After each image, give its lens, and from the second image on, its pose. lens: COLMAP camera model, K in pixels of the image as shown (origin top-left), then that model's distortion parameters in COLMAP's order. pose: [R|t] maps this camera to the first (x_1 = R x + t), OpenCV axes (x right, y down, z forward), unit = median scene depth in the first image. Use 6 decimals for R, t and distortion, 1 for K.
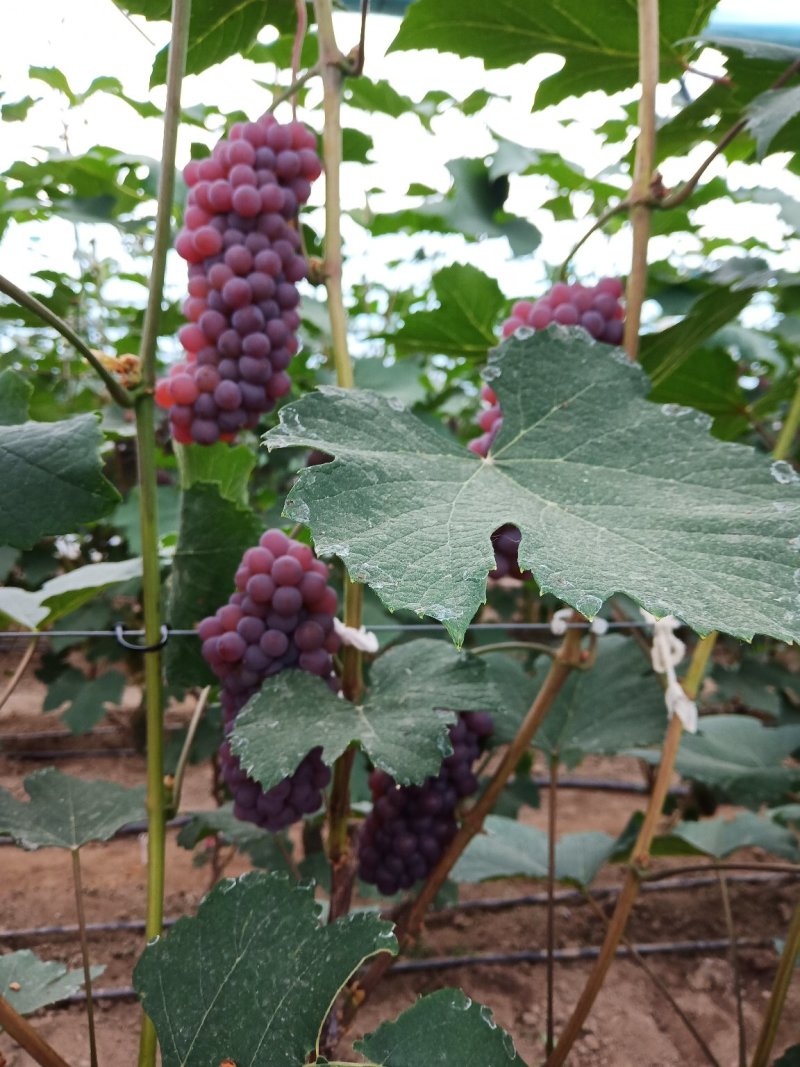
lens RADIAL K [[833.4, 0, 400.0], [0, 833.4, 533.5], [0, 0, 1]] dist [-0.034292, 0.011202]
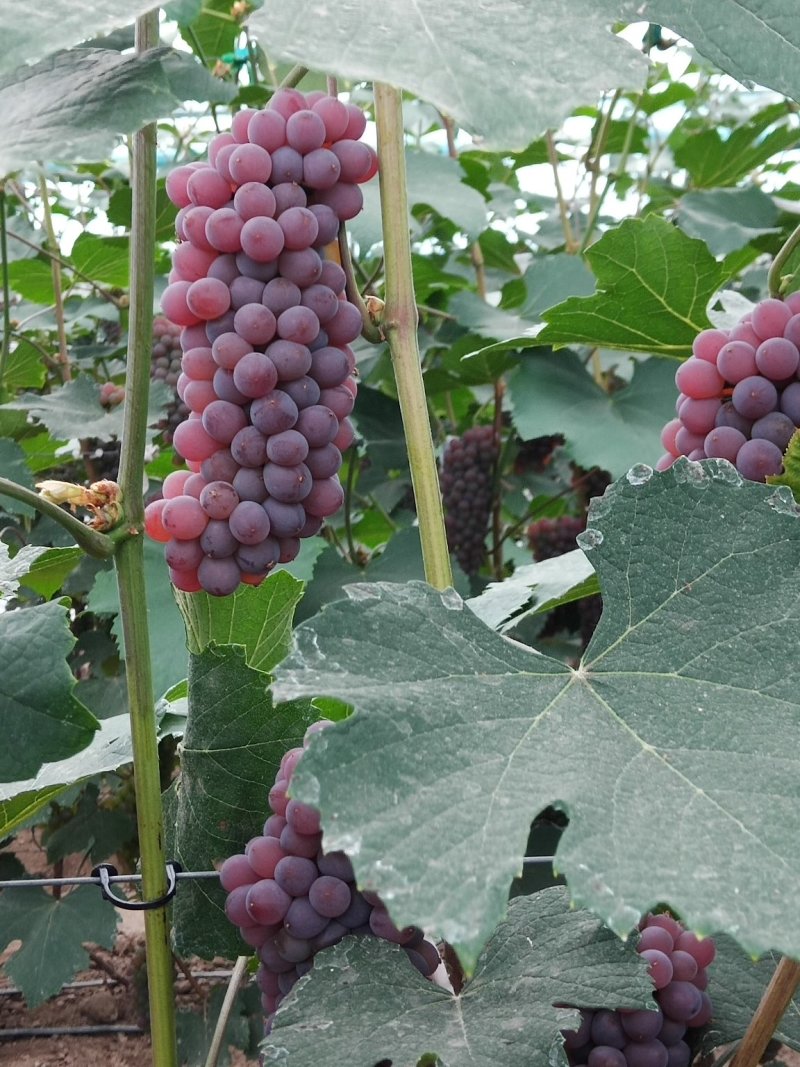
lens RADIAL K [[1727.2, 0, 400.0], [0, 1727.2, 533.5], [0, 0, 1]] dist [0.279580, -1.894811]
pose [[0.987050, -0.043034, -0.154531, 0.157311], [0.040393, 0.998980, -0.020190, -0.153021], [0.155243, 0.013687, 0.987782, -0.442435]]
